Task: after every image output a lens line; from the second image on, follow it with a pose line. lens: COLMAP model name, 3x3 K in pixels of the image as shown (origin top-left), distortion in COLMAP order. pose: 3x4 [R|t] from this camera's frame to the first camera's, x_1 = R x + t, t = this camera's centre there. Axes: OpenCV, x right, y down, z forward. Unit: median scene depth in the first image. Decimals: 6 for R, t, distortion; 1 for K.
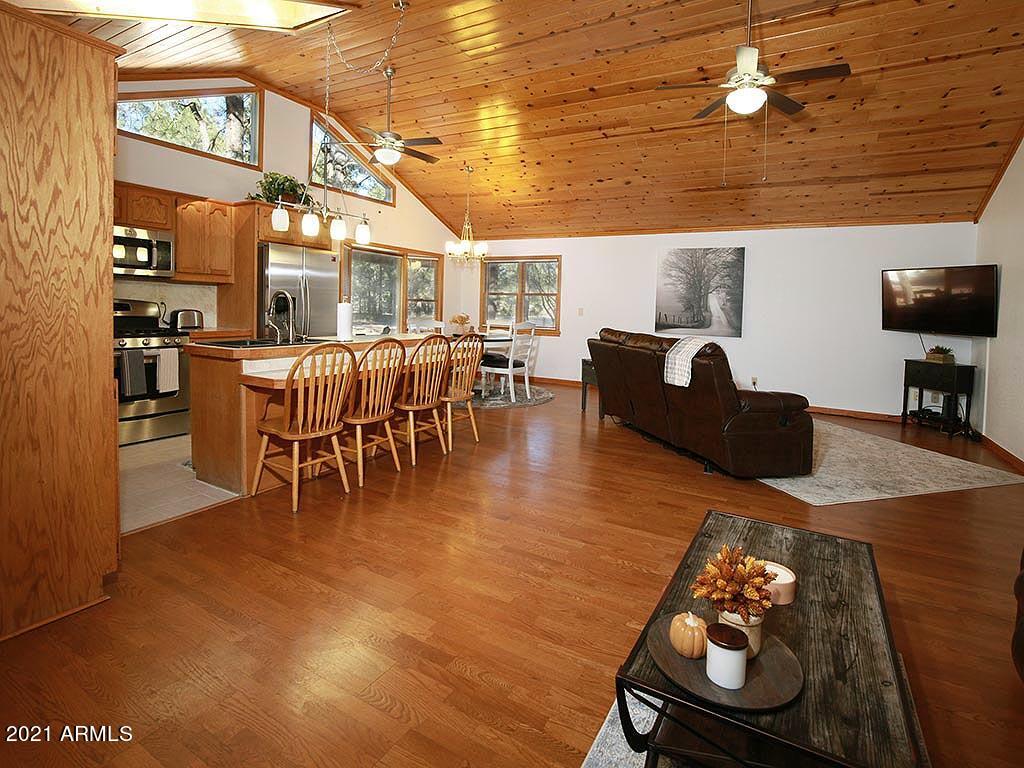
lens RADIAL K [[521.2, 0, 511.0], [0, 521.2, 348.3], [0, 0, 1]] dist [-0.031184, 0.000565]
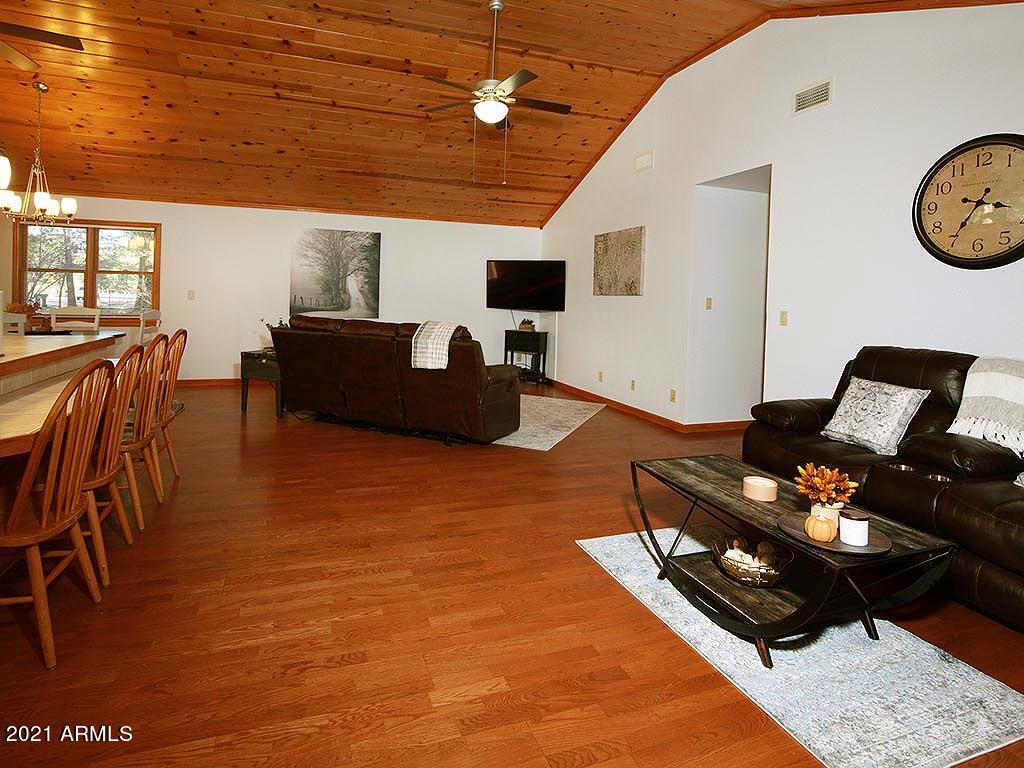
lens RADIAL K [[527.0, 0, 509.3], [0, 527.0, 333.2], [0, 0, 1]] dist [-0.035798, 0.000549]
pose [[0.647422, -0.062538, 0.759561, -0.240461], [0.053756, 0.997893, 0.036341, -0.018720], [-0.760233, 0.017303, 0.649420, 0.128120]]
